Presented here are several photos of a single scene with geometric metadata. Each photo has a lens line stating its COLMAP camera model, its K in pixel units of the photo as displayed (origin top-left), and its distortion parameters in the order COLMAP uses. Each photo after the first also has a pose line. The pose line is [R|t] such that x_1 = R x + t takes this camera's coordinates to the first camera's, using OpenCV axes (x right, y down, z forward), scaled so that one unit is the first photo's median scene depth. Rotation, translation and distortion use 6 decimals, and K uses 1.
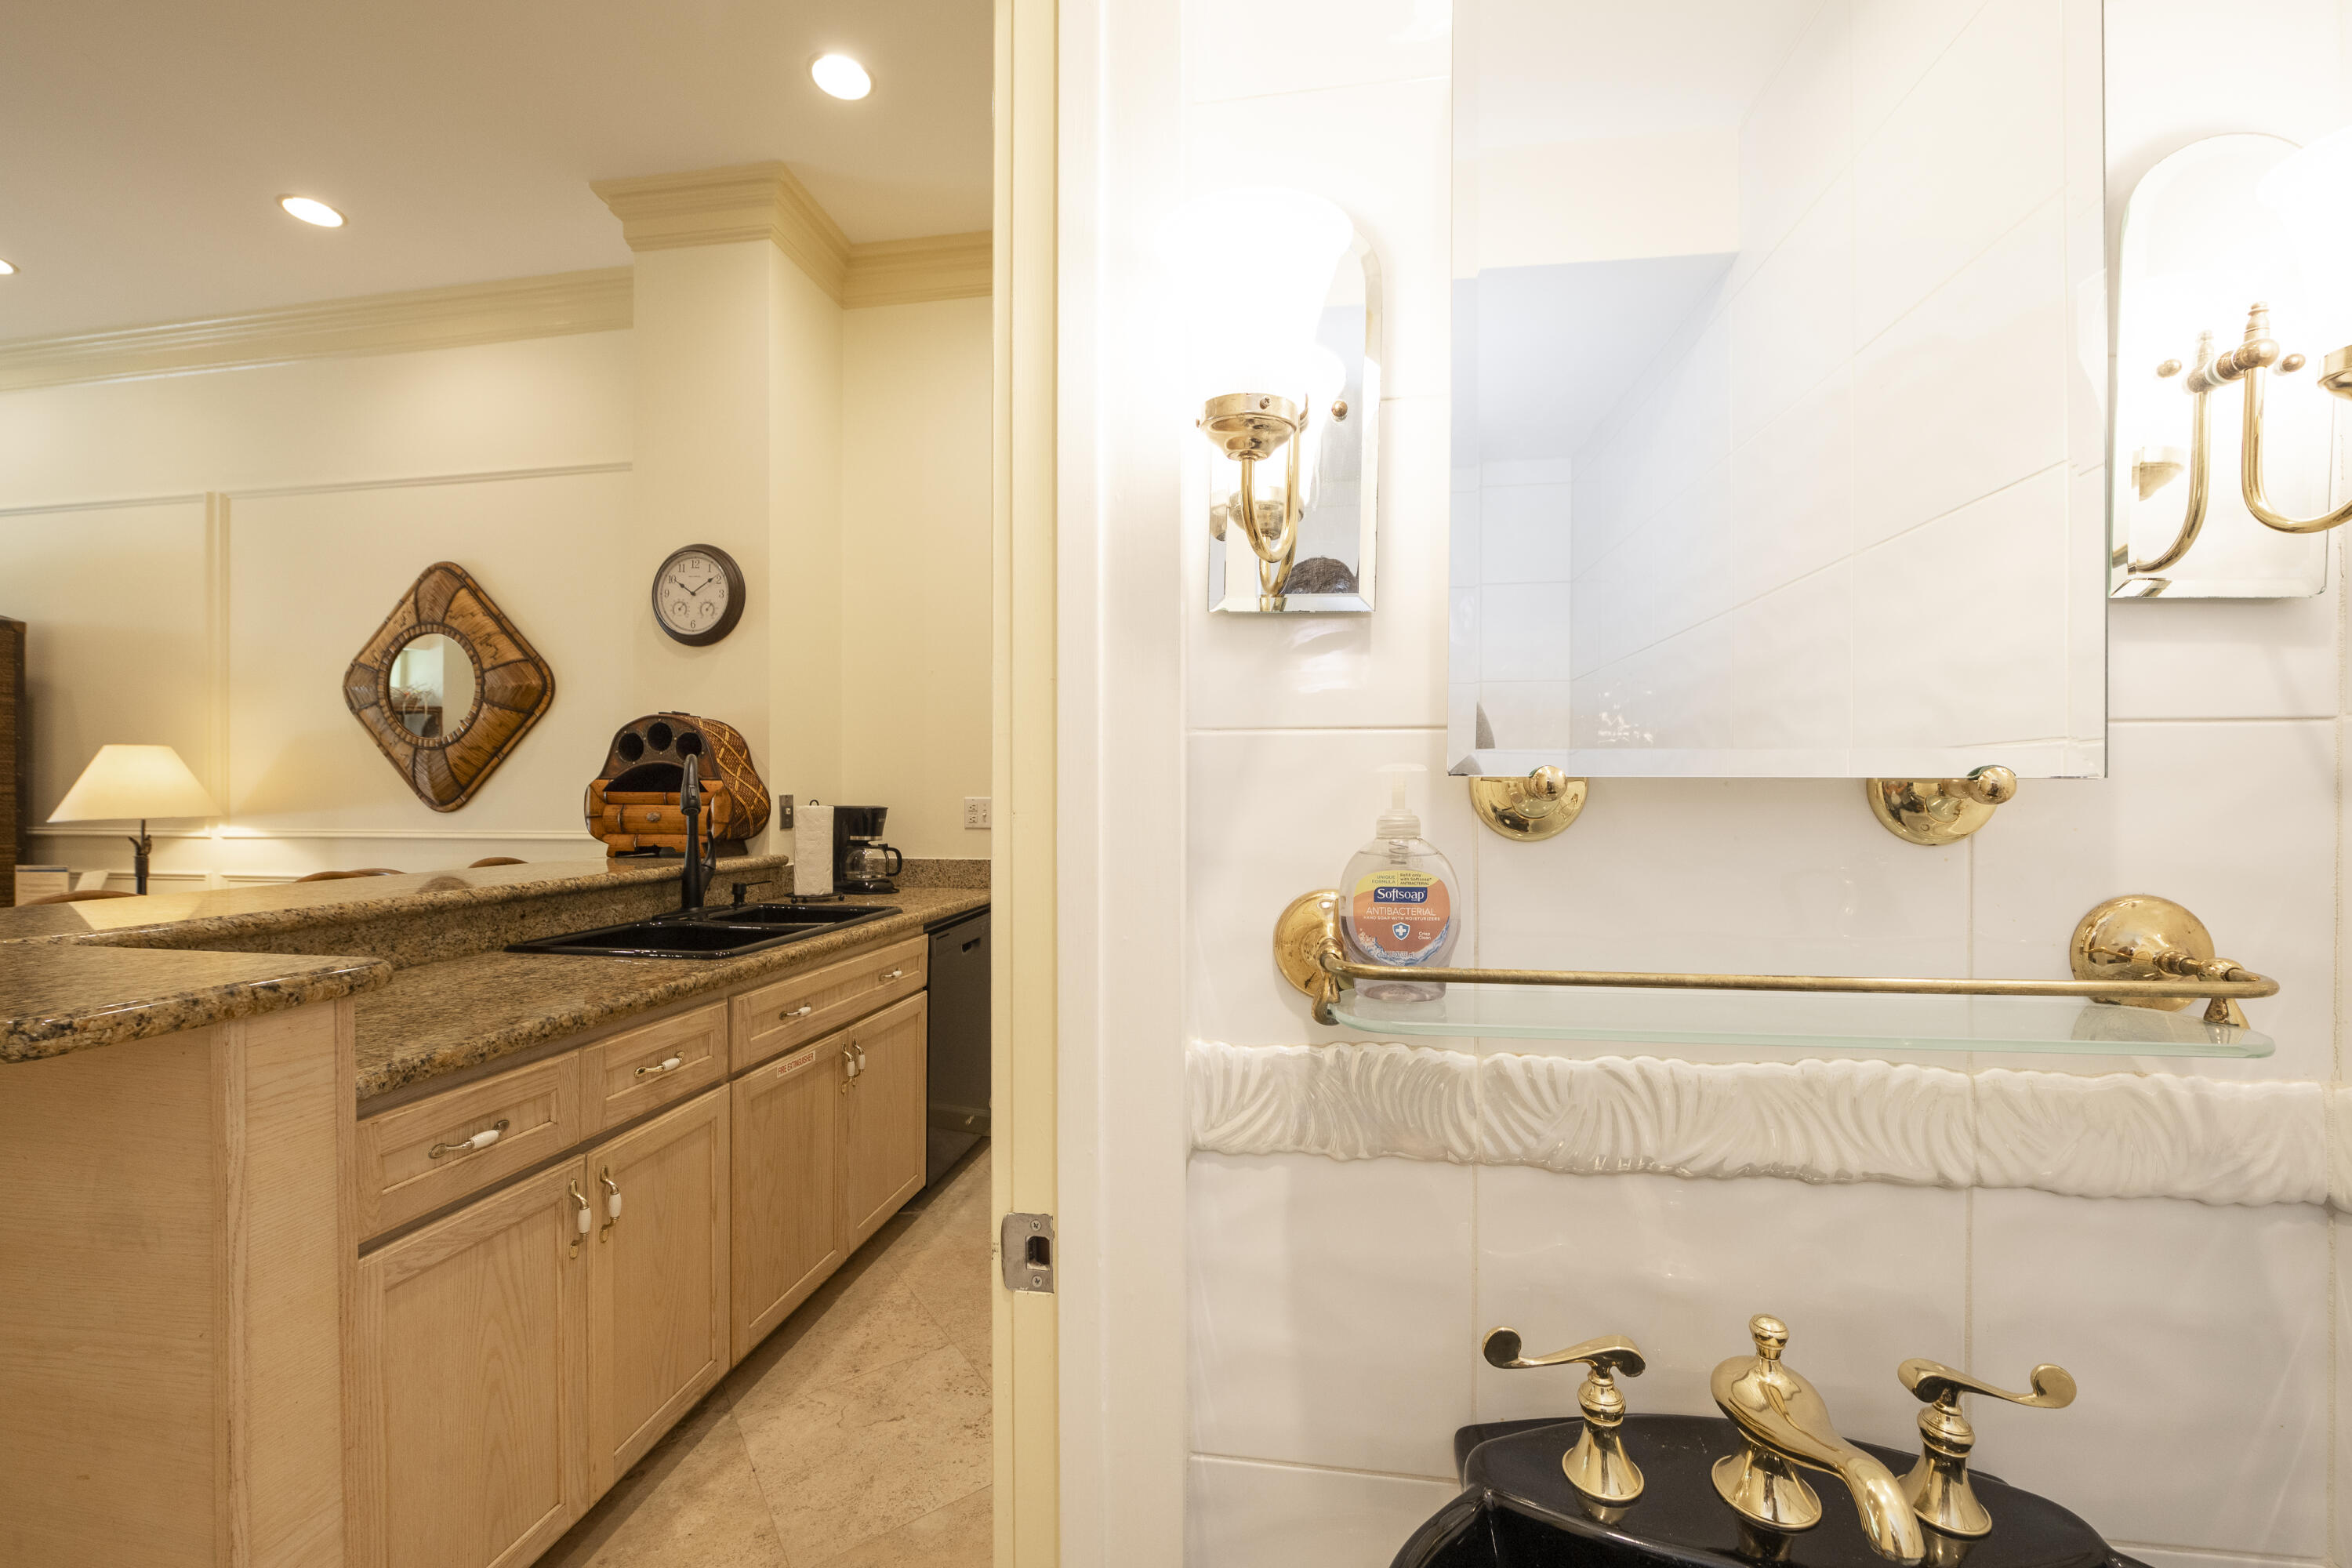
lens RADIAL K [[936.1, 0, 1182.2], [0, 936.1, 791.4], [0, 0, 1]] dist [-0.016654, 0.000938]
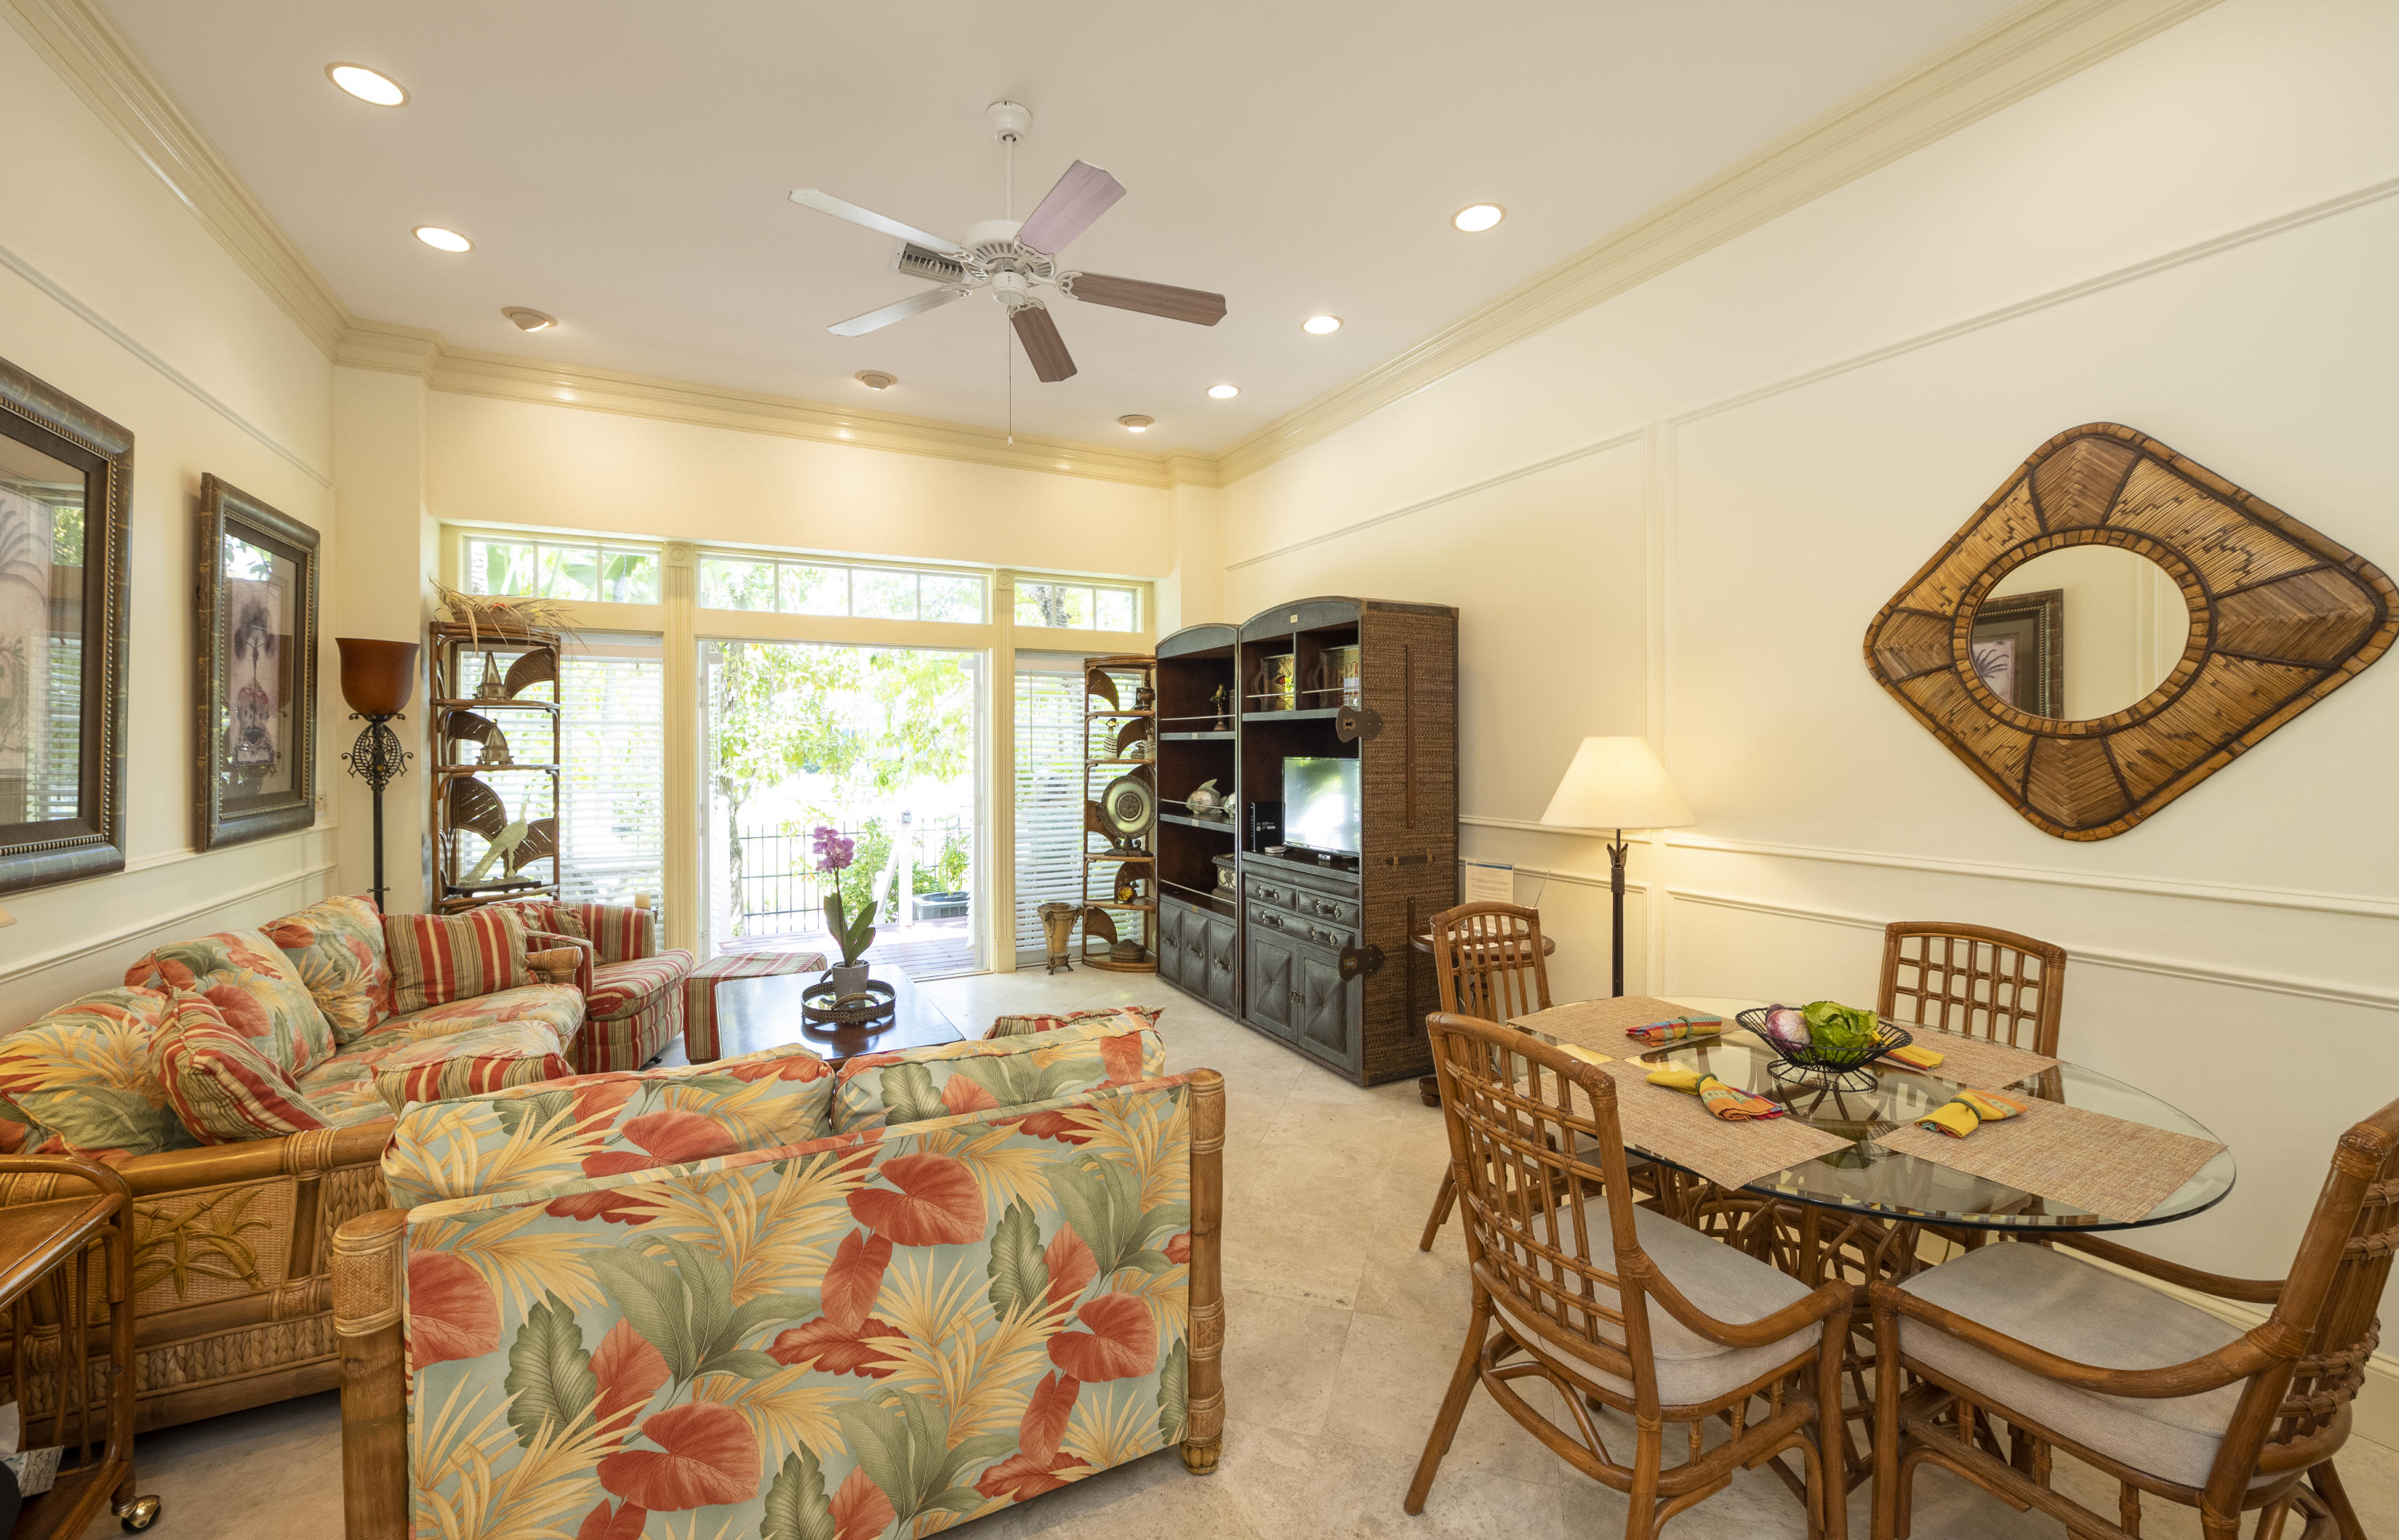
lens RADIAL K [[956.5, 0, 1198.4], [0, 956.5, 751.3], [0, 0, 1]] dist [-0.012284, -0.000974]
pose [[0.597034, 0.005838, -0.802194, -0.649000], [0.002588, 0.999954, 0.009204, -0.043362], [0.802211, -0.007571, 0.596992, 0.171455]]
